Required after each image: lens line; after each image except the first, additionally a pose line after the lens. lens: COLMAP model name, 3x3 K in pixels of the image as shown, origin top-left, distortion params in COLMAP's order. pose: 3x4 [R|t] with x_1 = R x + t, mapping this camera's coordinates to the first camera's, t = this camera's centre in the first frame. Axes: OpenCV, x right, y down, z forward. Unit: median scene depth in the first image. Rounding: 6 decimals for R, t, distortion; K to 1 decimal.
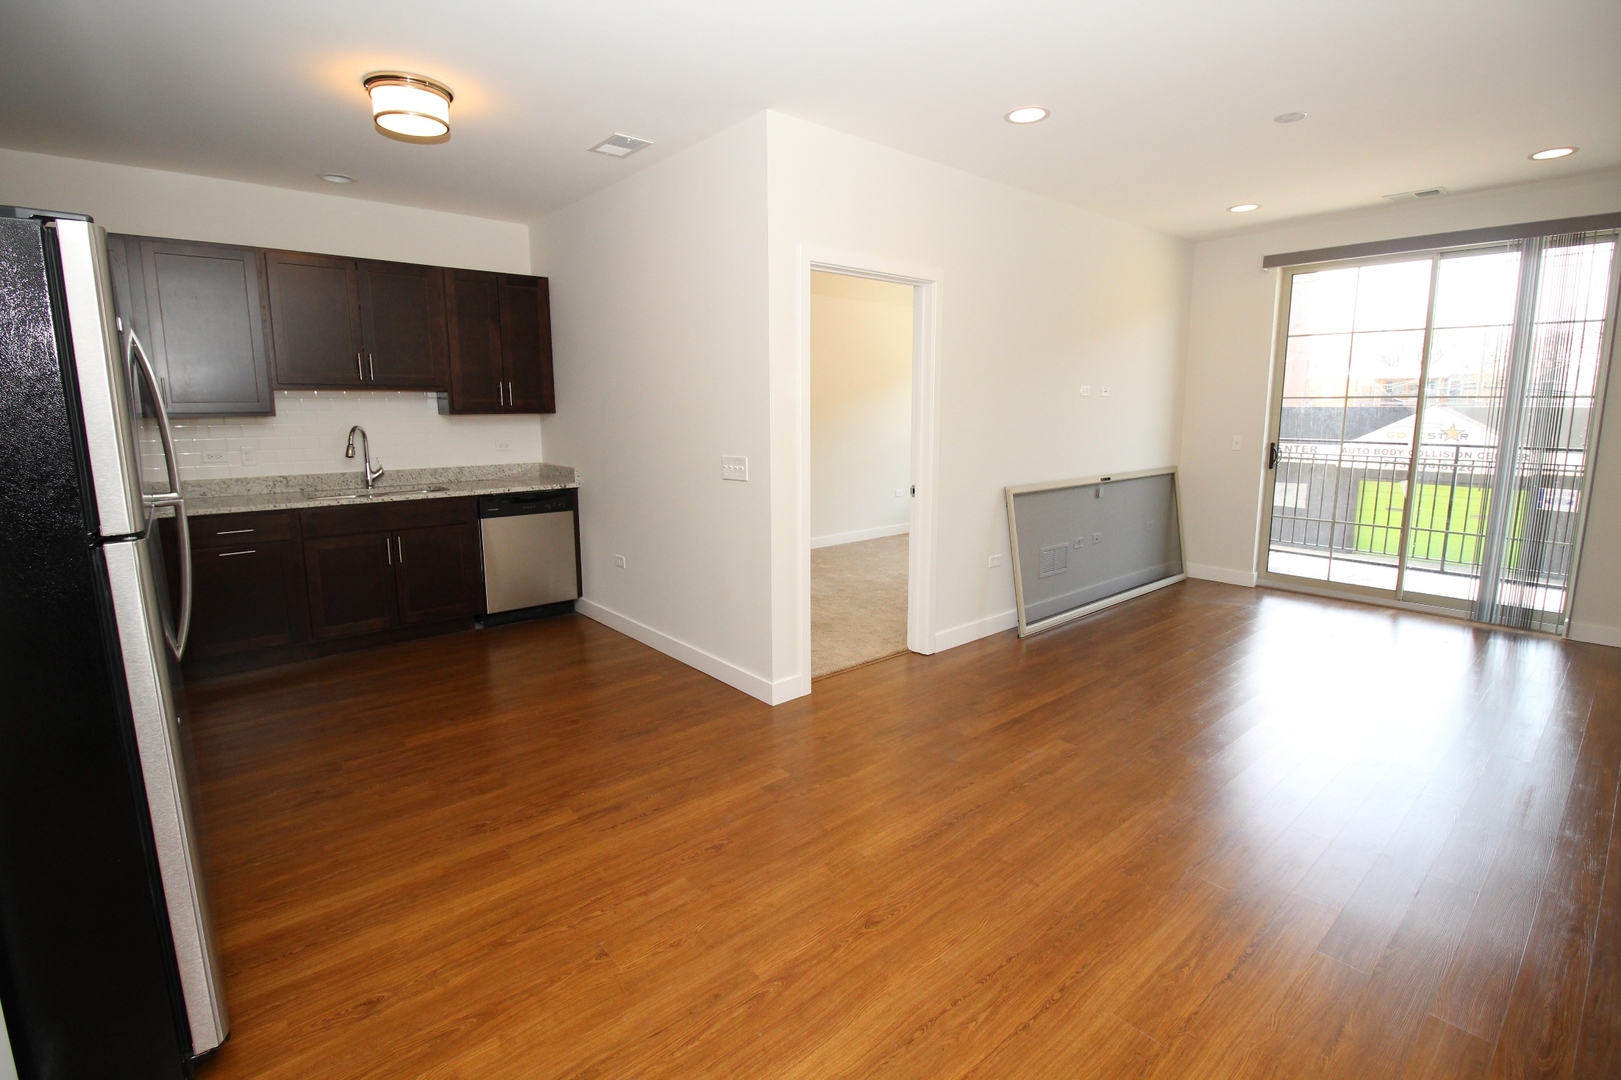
lens RADIAL K [[748.9, 0, 811.4], [0, 748.9, 520.6], [0, 0, 1]] dist [-0.001742, -0.000587]
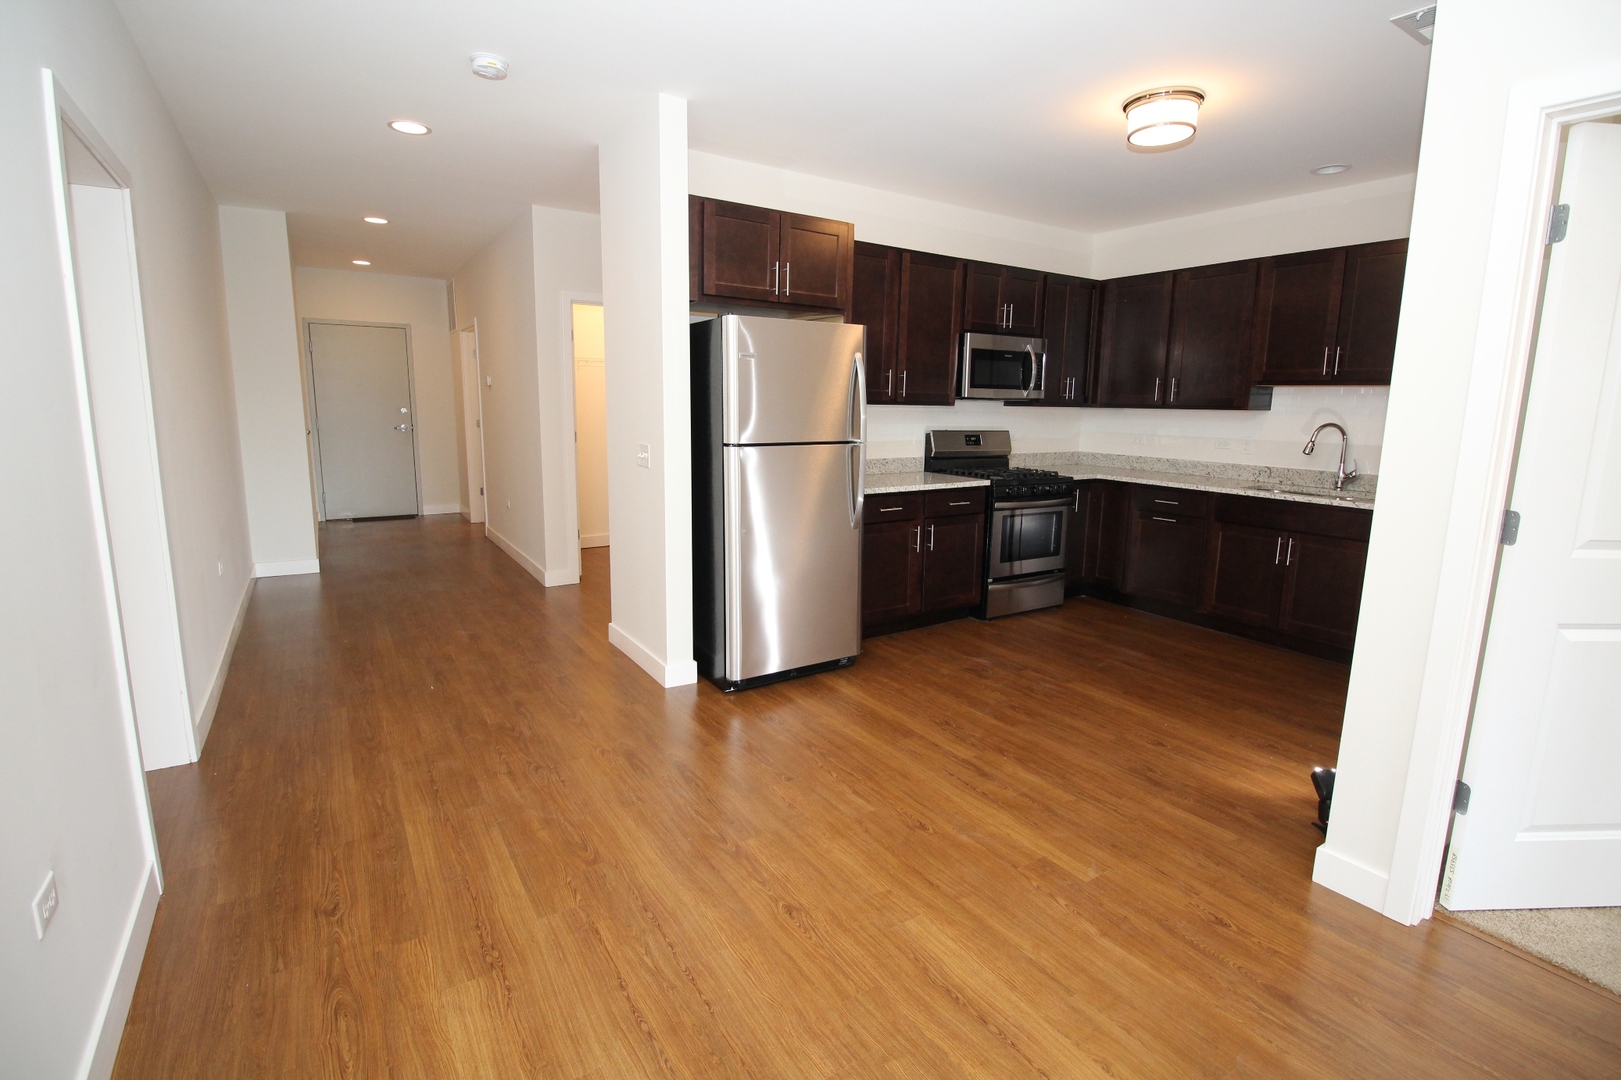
lens RADIAL K [[748.9, 0, 811.4], [0, 748.9, 520.6], [0, 0, 1]] dist [-0.001742, -0.000587]
pose [[-0.127627, 0.156724, -0.979361, 0.725077], [-0.166836, 0.969974, 0.176963, -0.106179], [0.977690, 0.185978, -0.097647, 0.772851]]
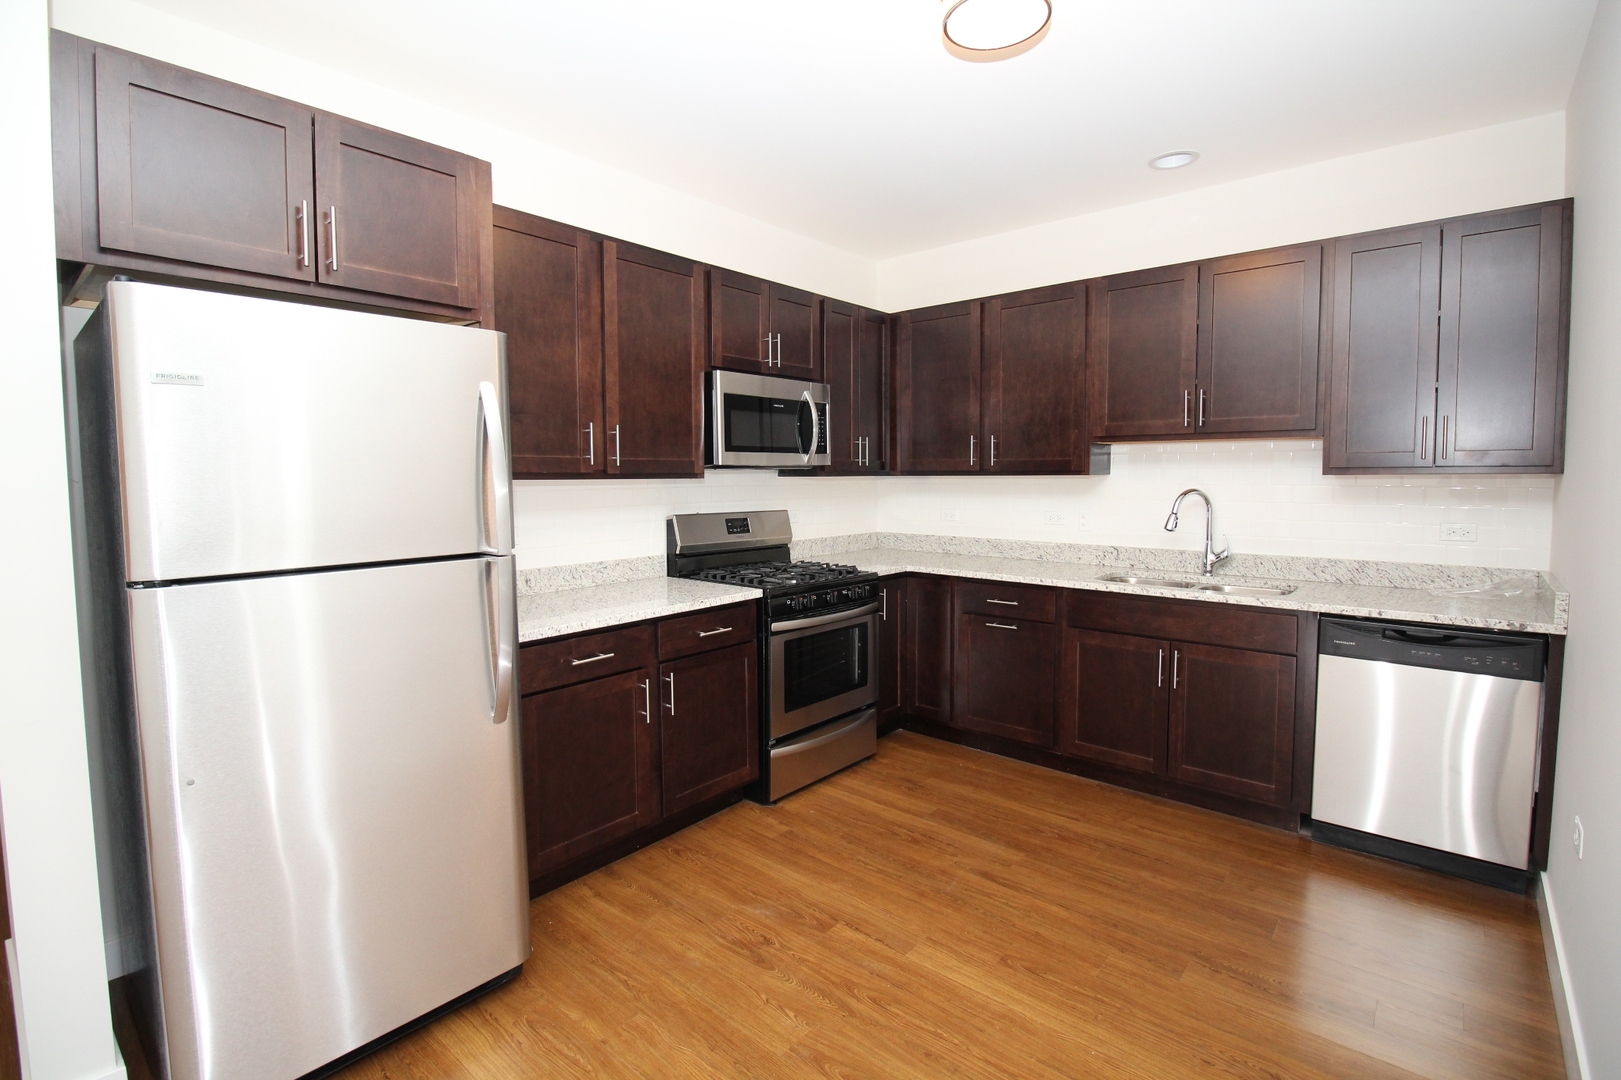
lens RADIAL K [[748.9, 0, 811.4], [0, 748.9, 520.6], [0, 0, 1]] dist [-0.001742, -0.000587]
pose [[0.150236, 0.062669, -0.986662, 0.104711], [-0.144881, 0.988610, 0.040732, -0.118910], [0.977977, 0.136829, 0.157604, 0.867791]]
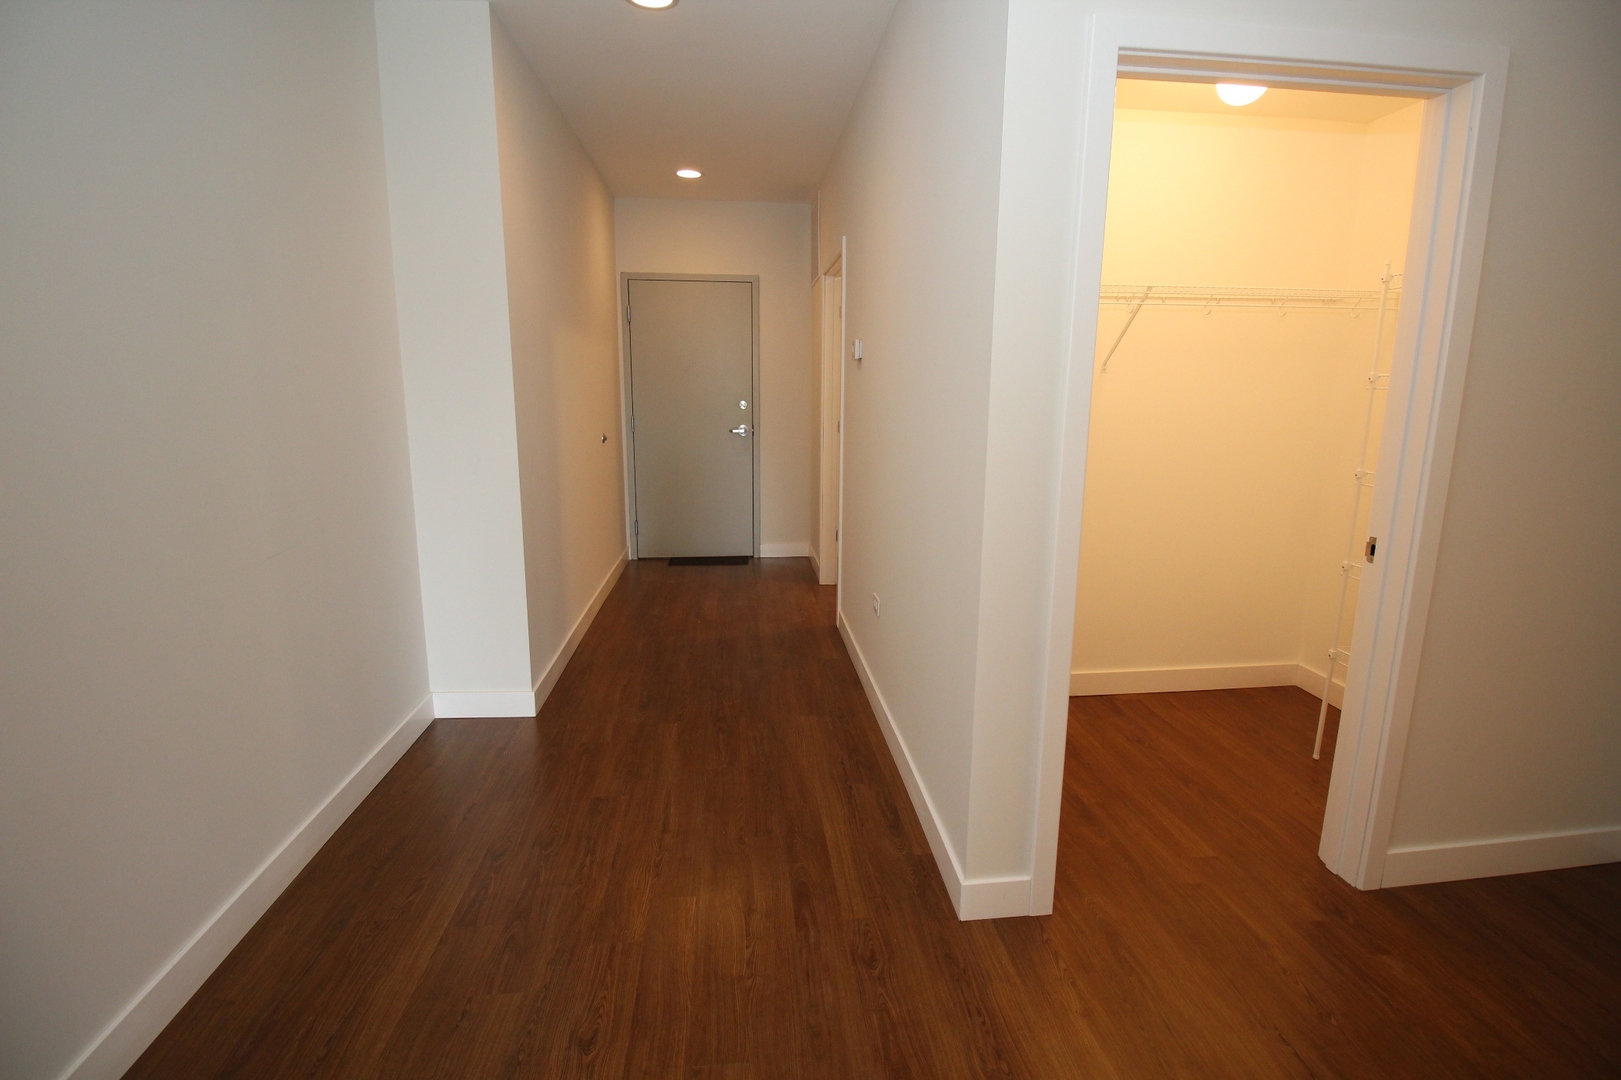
lens RADIAL K [[748.9, 0, 811.4], [0, 748.9, 520.6], [0, 0, 1]] dist [-0.001742, -0.000587]
pose [[-0.569908, 0.155065, -0.806945, 0.684754], [-0.125168, 0.954190, 0.271760, -0.102913], [0.812119, 0.255882, -0.524391, 0.750486]]
